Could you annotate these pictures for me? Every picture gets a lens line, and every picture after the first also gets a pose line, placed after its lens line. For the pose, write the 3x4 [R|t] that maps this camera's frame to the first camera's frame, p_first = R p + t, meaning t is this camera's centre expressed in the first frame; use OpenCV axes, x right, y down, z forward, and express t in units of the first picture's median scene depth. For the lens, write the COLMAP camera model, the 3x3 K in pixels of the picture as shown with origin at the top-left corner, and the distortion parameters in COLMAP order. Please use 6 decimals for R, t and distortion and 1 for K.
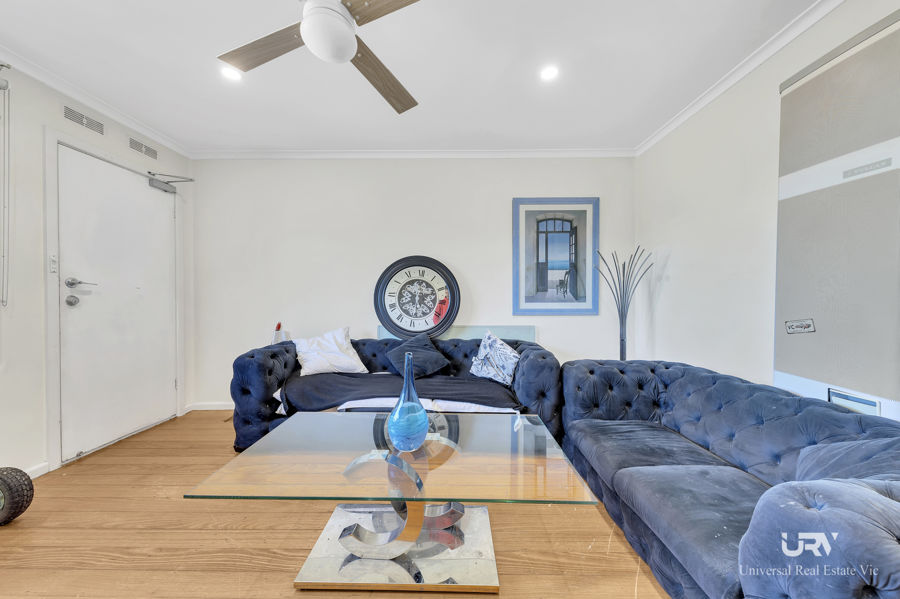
lens RADIAL K [[305.9, 0, 450.0], [0, 305.9, 297.4], [0, 0, 1]] dist [0.002334, -0.000555]
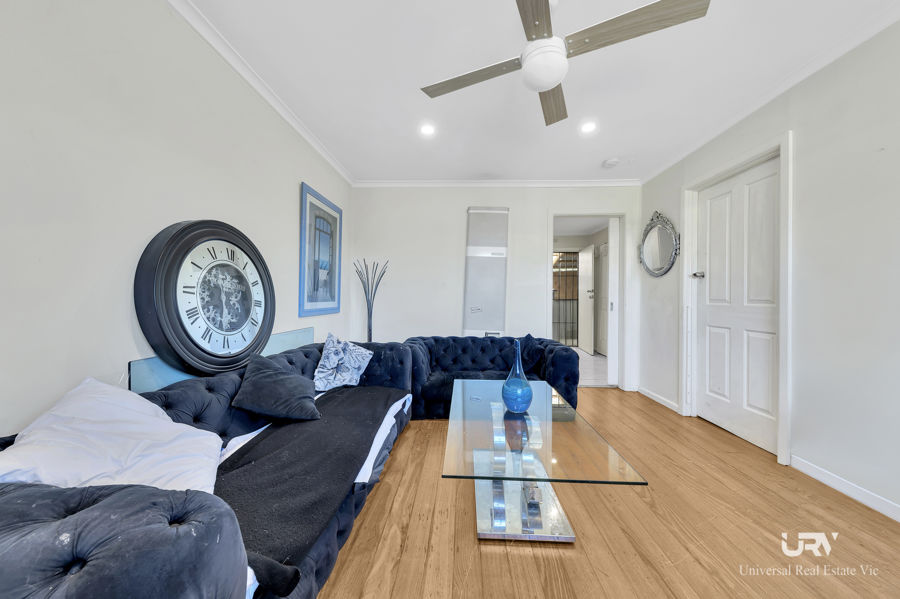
lens RADIAL K [[305.9, 0, 452.7], [0, 305.9, 298.0], [0, 0, 1]] dist [0.002334, -0.000555]
pose [[0.026124, 0.000415, 0.999659, -0.667695], [-0.006420, 0.999979, -0.000247, 0.001243], [-0.999638, -0.006411, 0.026126, 0.564801]]
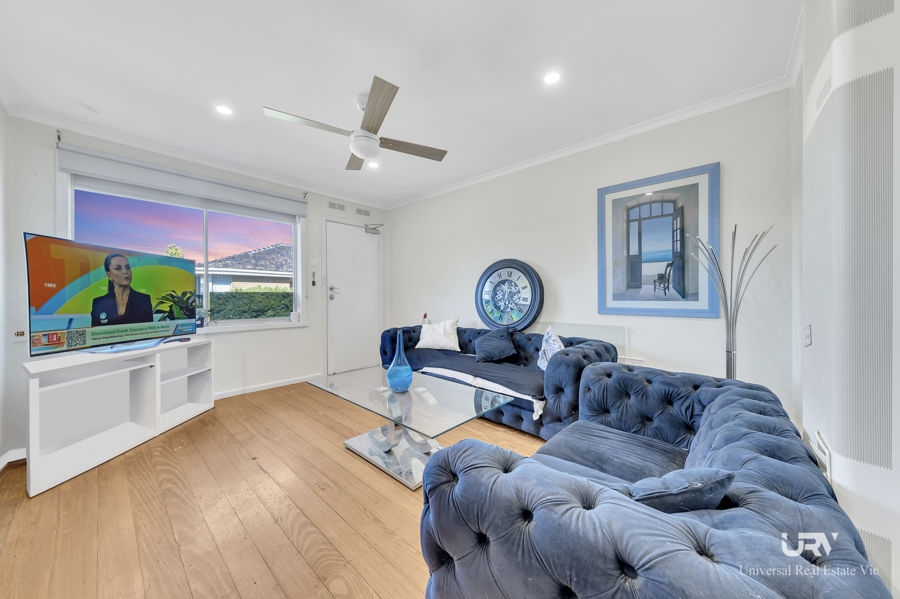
lens RADIAL K [[305.9, 0, 452.5], [0, 305.9, 297.5], [0, 0, 1]] dist [0.002334, -0.000555]
pose [[0.753716, 0.002593, -0.657195, 0.500748], [0.000129, 0.999992, 0.004094, 0.004078], [0.657200, -0.003170, 0.753709, -0.002689]]
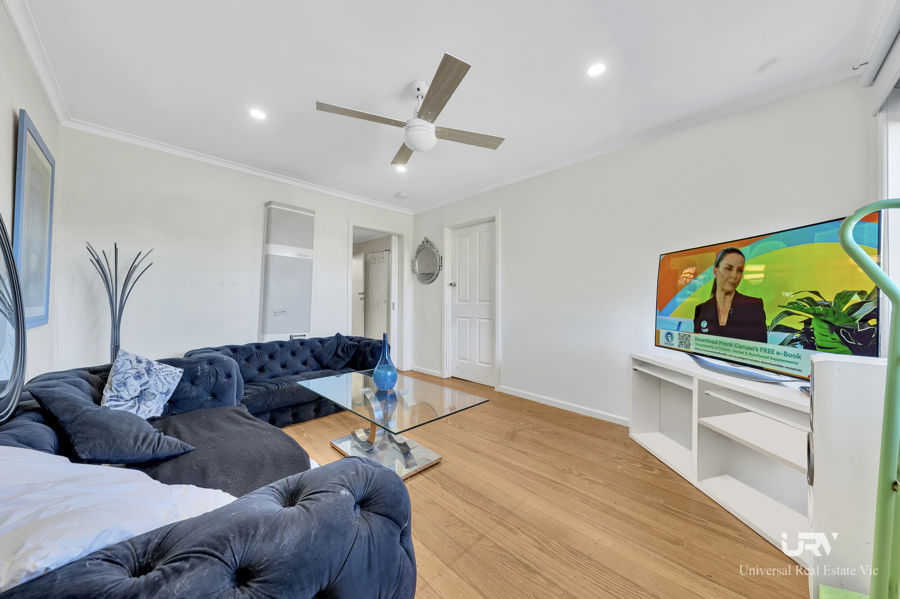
lens RADIAL K [[305.9, 0, 450.0], [0, 305.9, 298.8], [0, 0, 1]] dist [0.002334, -0.000555]
pose [[-0.716169, 0.002988, 0.697920, -0.705869], [-0.001428, 0.999982, -0.005746, 0.002311], [-0.697925, -0.005112, -0.716153, 0.882935]]
